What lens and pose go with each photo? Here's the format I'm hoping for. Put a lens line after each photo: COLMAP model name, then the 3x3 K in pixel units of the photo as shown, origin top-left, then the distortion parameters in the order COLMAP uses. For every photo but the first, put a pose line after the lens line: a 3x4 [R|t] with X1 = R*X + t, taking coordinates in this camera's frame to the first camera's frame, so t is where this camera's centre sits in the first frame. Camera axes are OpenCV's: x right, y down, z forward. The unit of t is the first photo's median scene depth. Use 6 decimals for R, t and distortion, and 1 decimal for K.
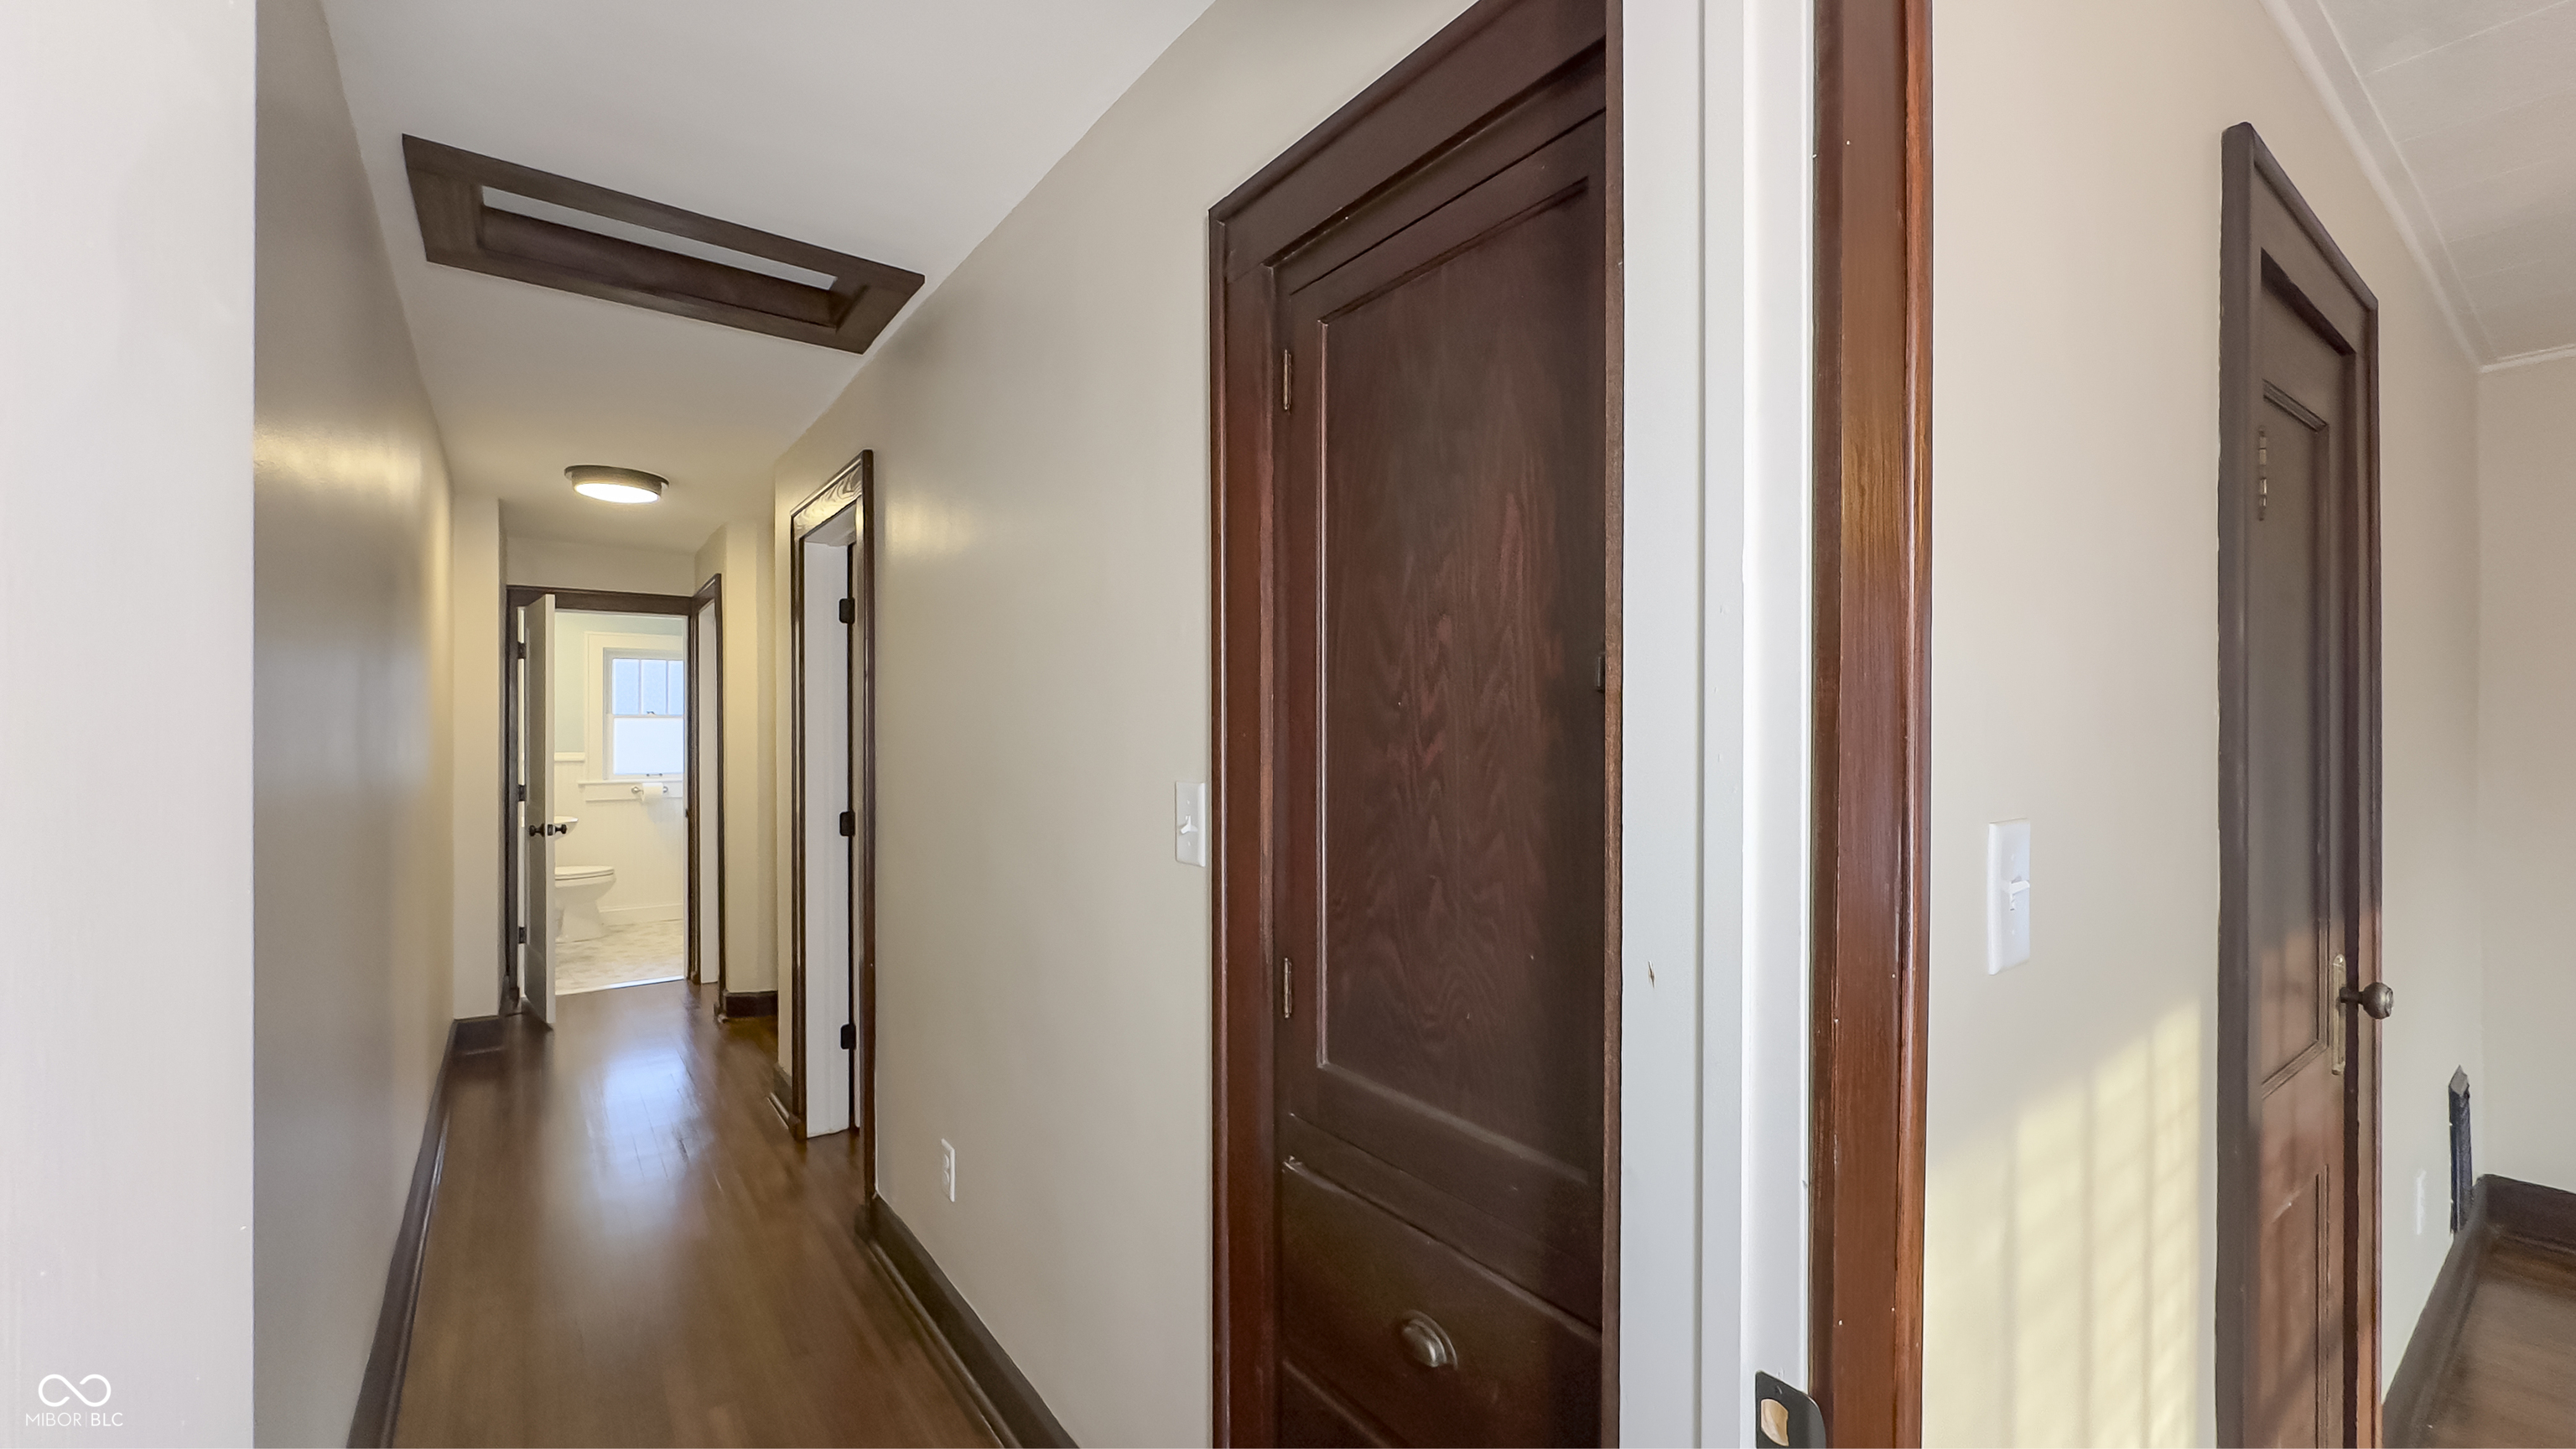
lens RADIAL K [[1067.9, 0, 1272.5], [0, 1067.9, 735.7], [0, 0, 1]] dist [0.013634, -0.000528]
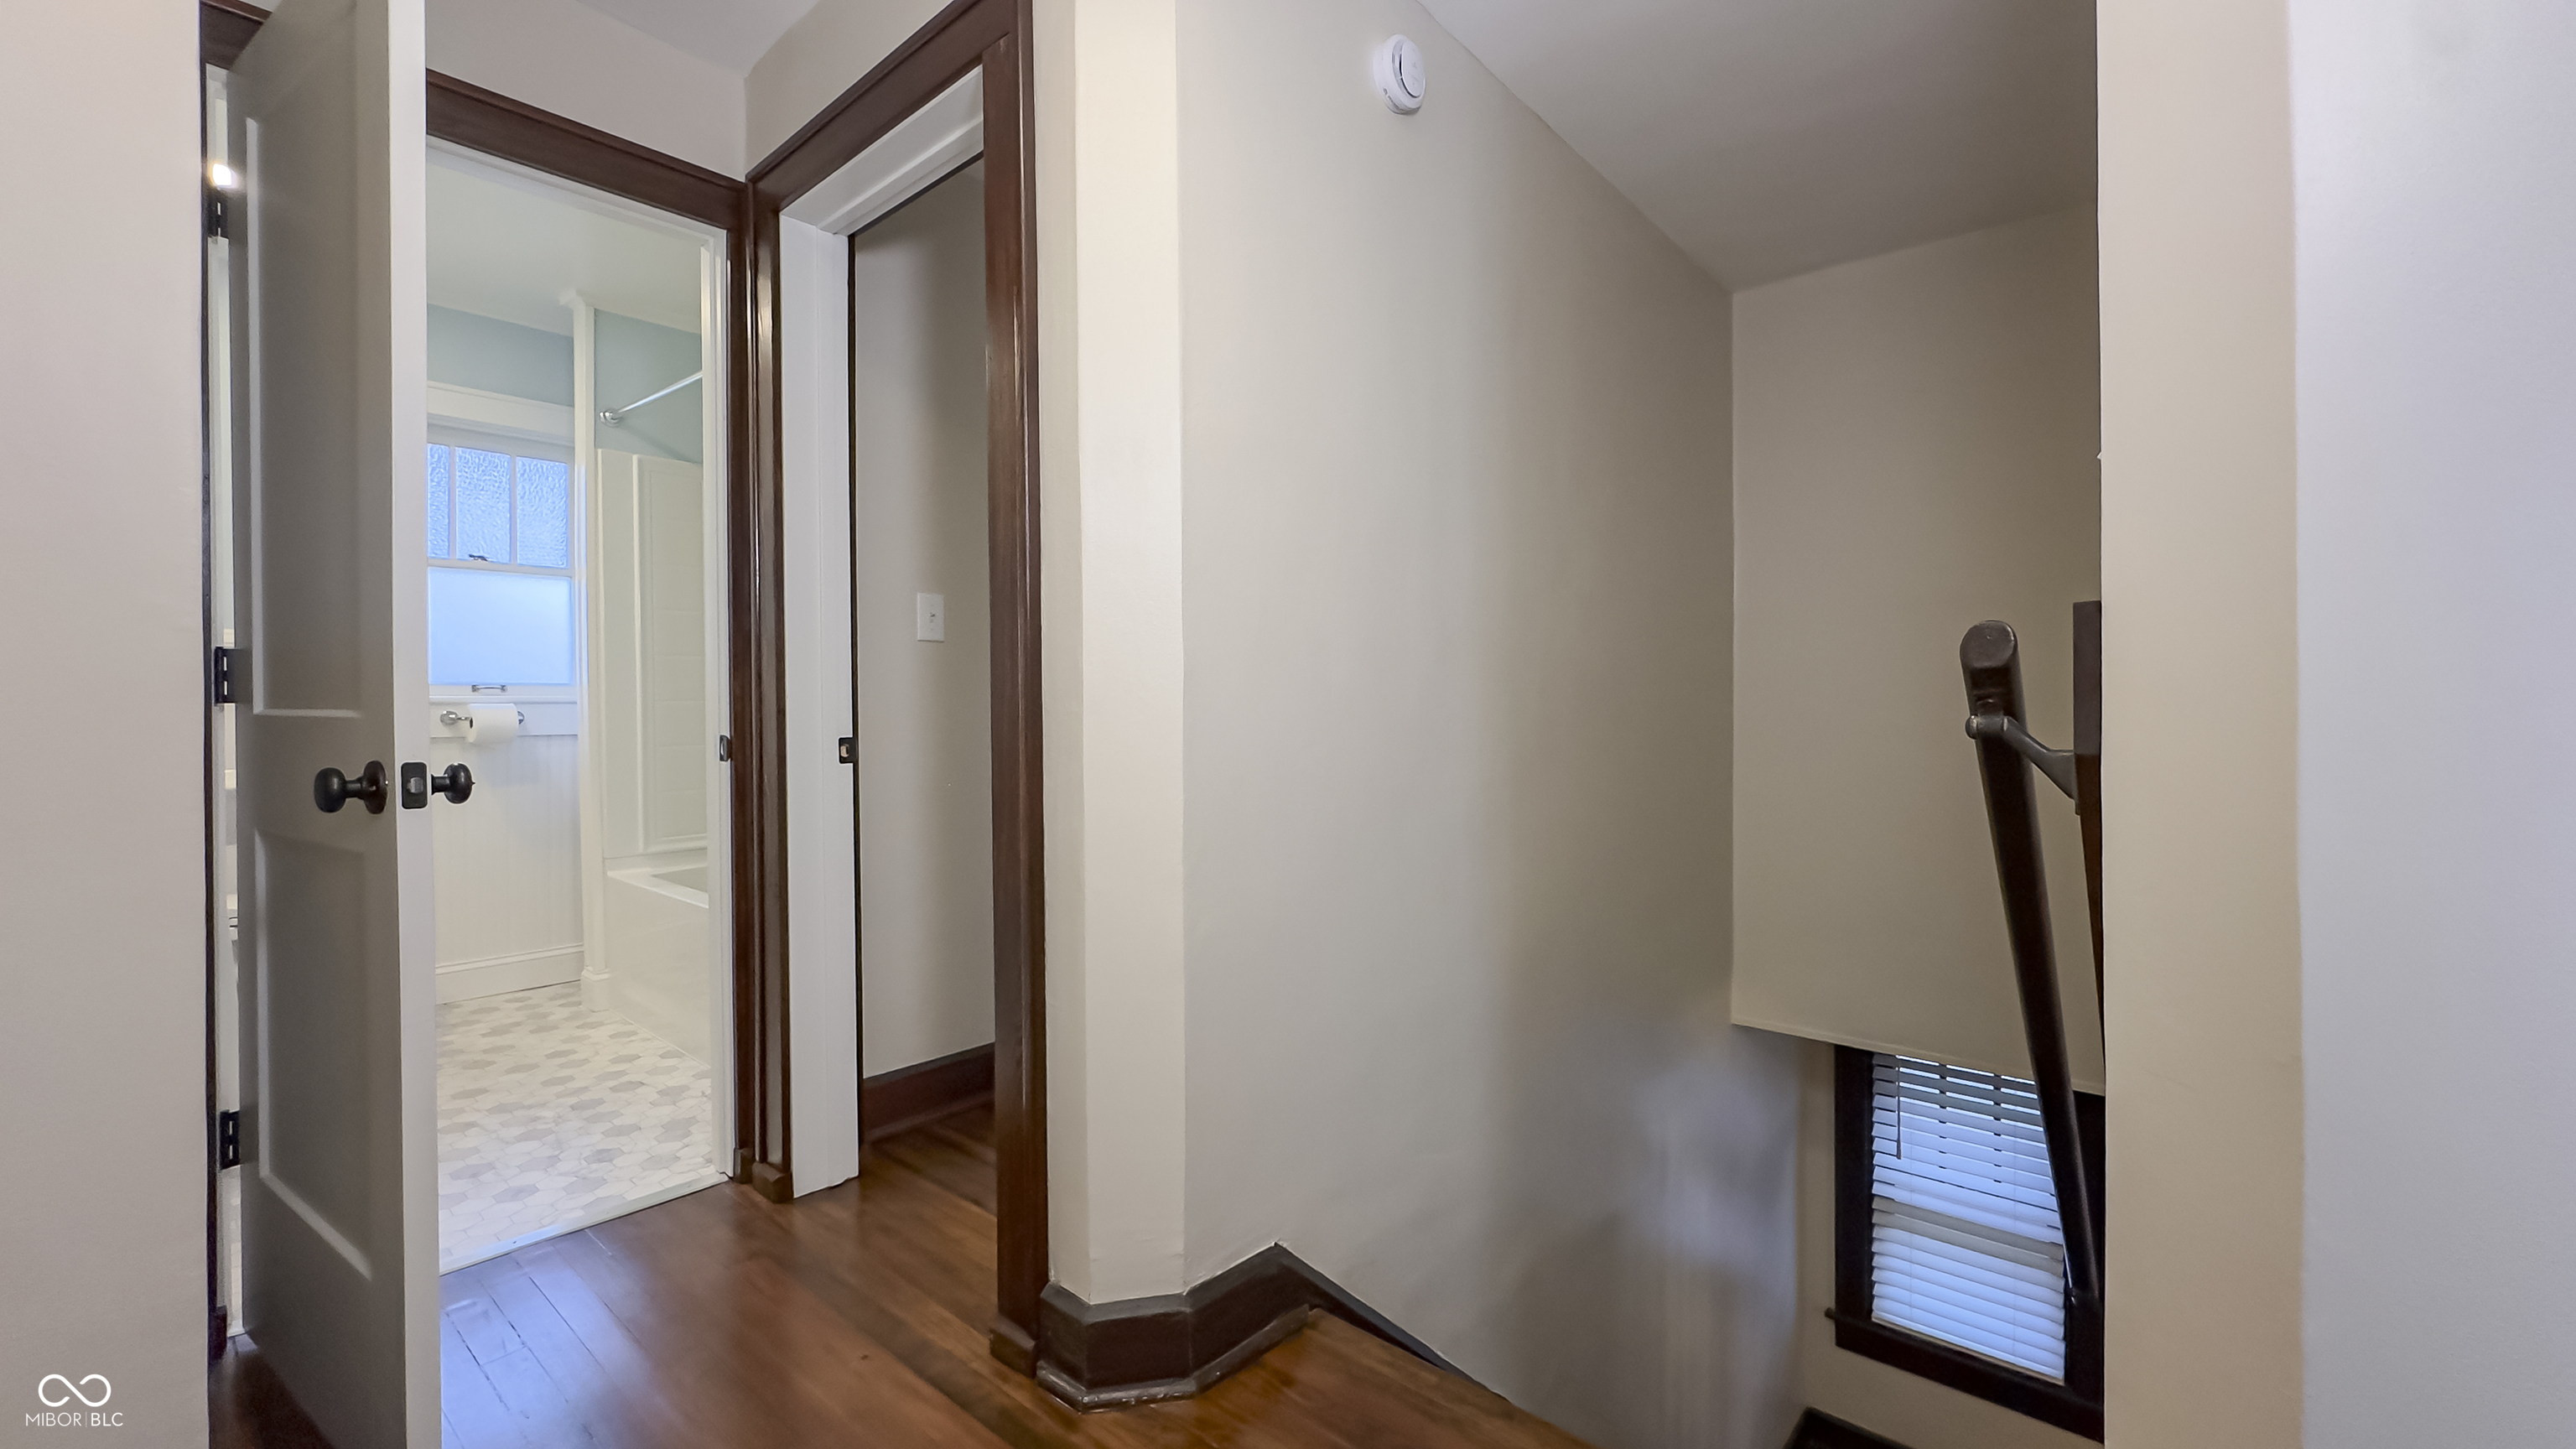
lens RADIAL K [[1067.9, 0, 1304.0], [0, 1067.9, 719.0], [0, 0, 1]] dist [0.013634, -0.000528]
pose [[0.971392, 0.000616, 0.237483, -0.512271], [-0.003347, 0.999933, 0.011097, 0.066415], [-0.237460, -0.011574, 0.971328, 0.679211]]
